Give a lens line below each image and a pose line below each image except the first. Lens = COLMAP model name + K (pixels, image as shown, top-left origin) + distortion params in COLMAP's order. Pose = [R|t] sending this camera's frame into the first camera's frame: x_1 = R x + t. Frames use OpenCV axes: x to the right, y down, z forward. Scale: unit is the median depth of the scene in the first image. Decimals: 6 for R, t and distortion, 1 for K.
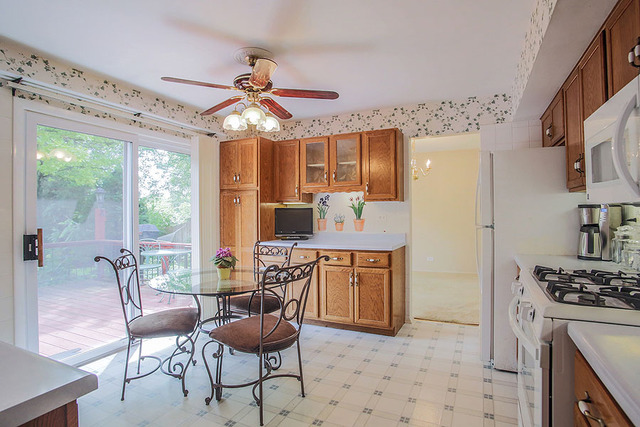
lens RADIAL K [[322.3, 0, 321.5], [0, 322.3, 215.2], [0, 0, 1]] dist [-0.095905, 0.038068]
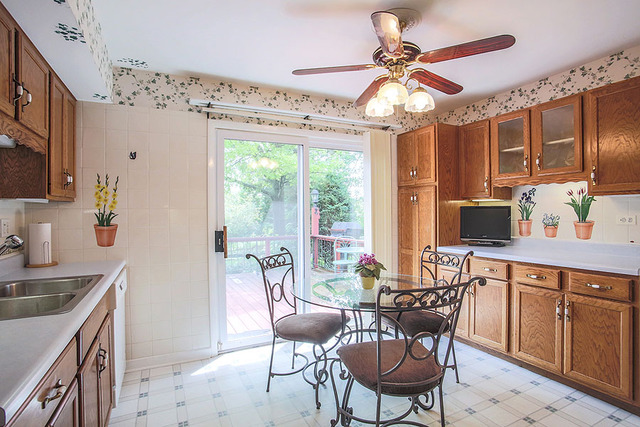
lens RADIAL K [[322.3, 0, 321.5], [0, 322.3, 215.2], [0, 0, 1]] dist [-0.095905, 0.038068]
pose [[0.787566, 0.006725, -0.616193, 0.095370], [-0.002834, 0.999969, 0.007292, -0.005617], [0.616224, -0.003996, 0.787561, 0.169516]]
